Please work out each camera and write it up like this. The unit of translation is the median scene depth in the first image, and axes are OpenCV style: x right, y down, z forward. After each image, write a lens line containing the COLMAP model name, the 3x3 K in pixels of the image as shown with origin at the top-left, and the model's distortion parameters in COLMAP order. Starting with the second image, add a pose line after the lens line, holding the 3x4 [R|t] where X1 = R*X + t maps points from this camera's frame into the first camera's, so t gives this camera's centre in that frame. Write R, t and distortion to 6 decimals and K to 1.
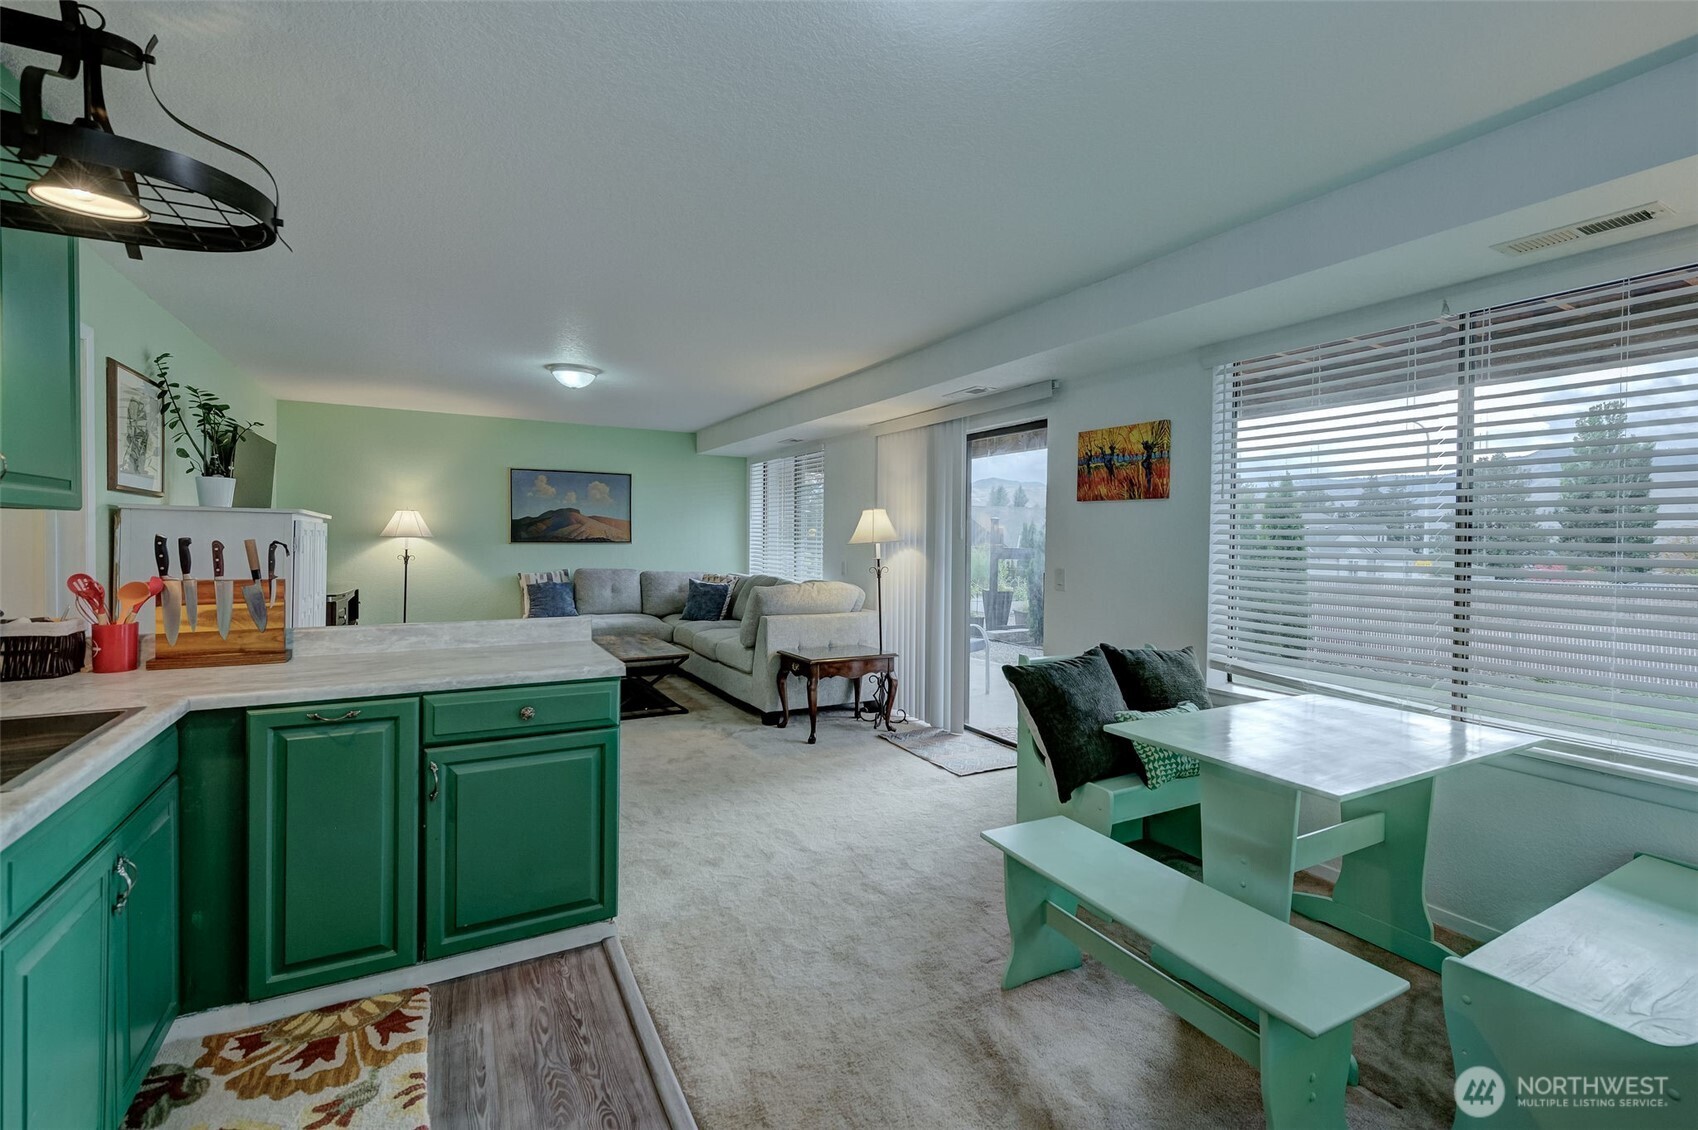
lens RADIAL K [[780.8, 0, 880.1], [0, 780.8, 542.3], [0, 0, 1]] dist [0.002094, -0.000103]
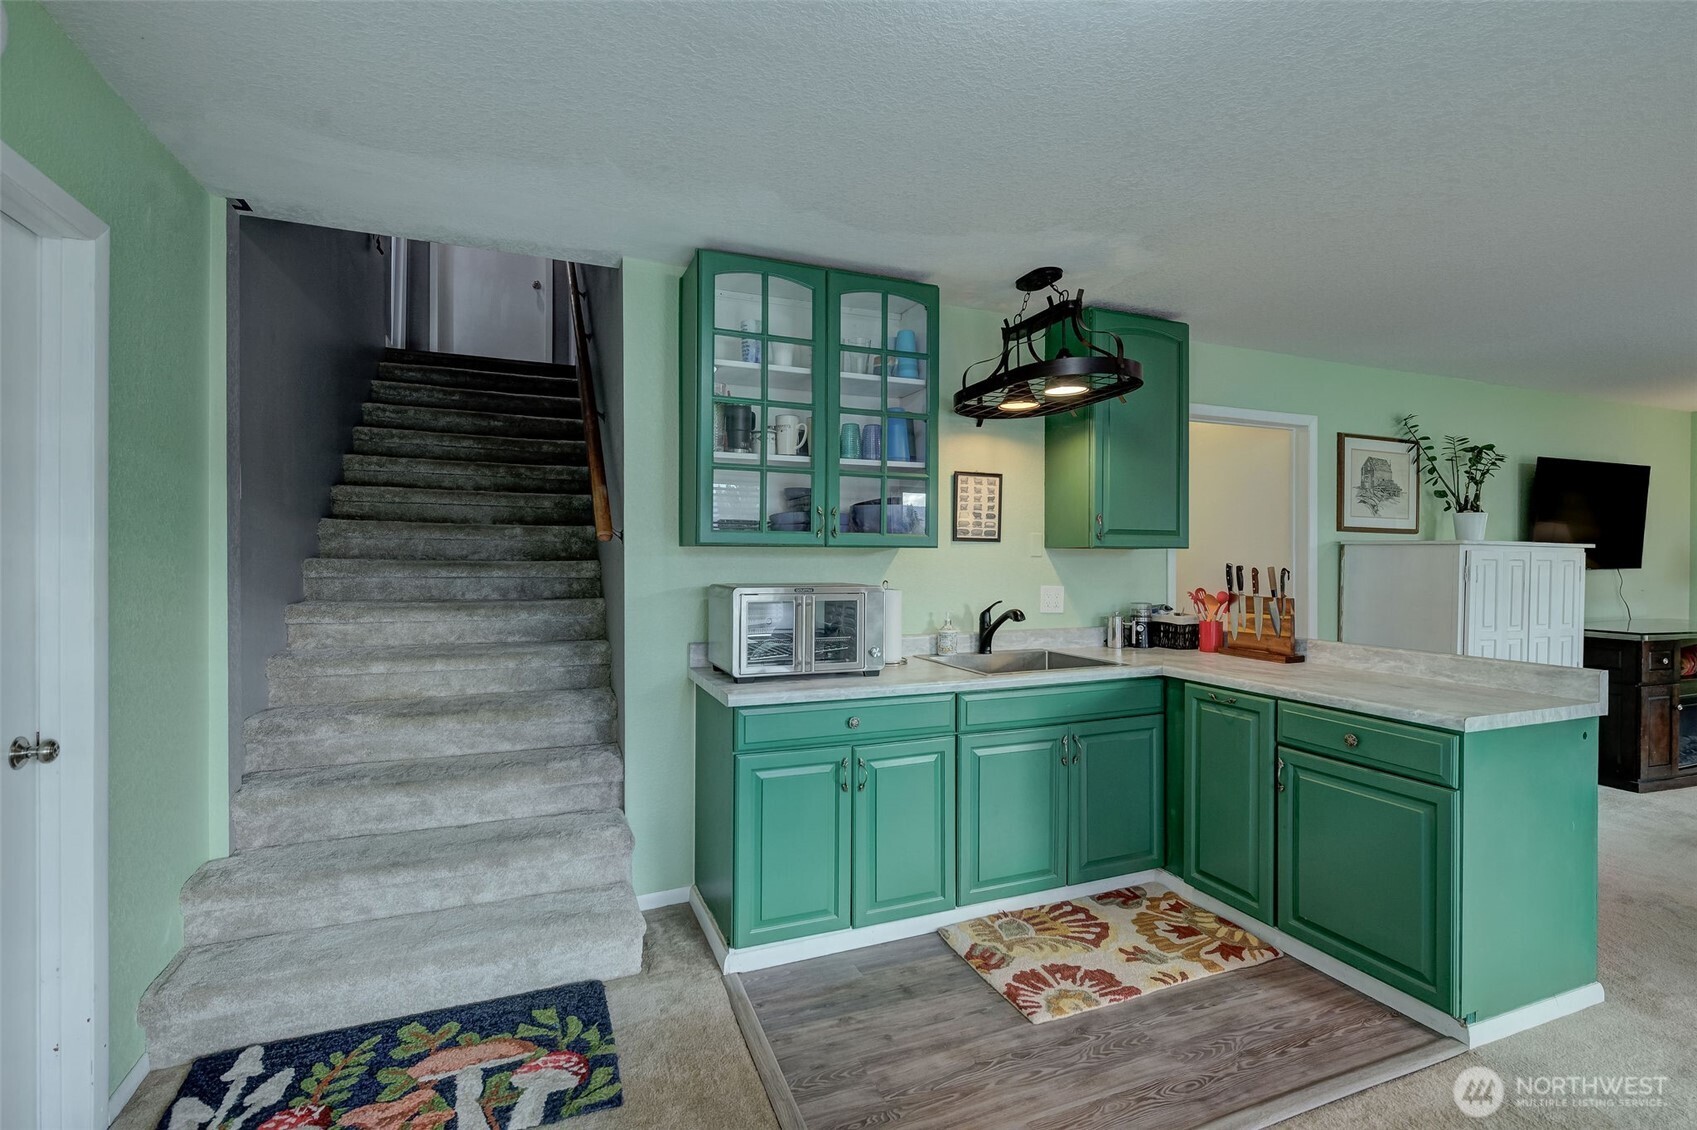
lens RADIAL K [[784.8, 0, 854.0], [0, 784.8, 566.4], [0, 0, 1]] dist [0.013266, -0.002641]
pose [[-0.140655, 0.001150, -0.990058, 0.690261], [-0.012799, 0.999914, 0.002980, 0.000910], [0.989976, 0.013091, -0.140628, 0.549582]]
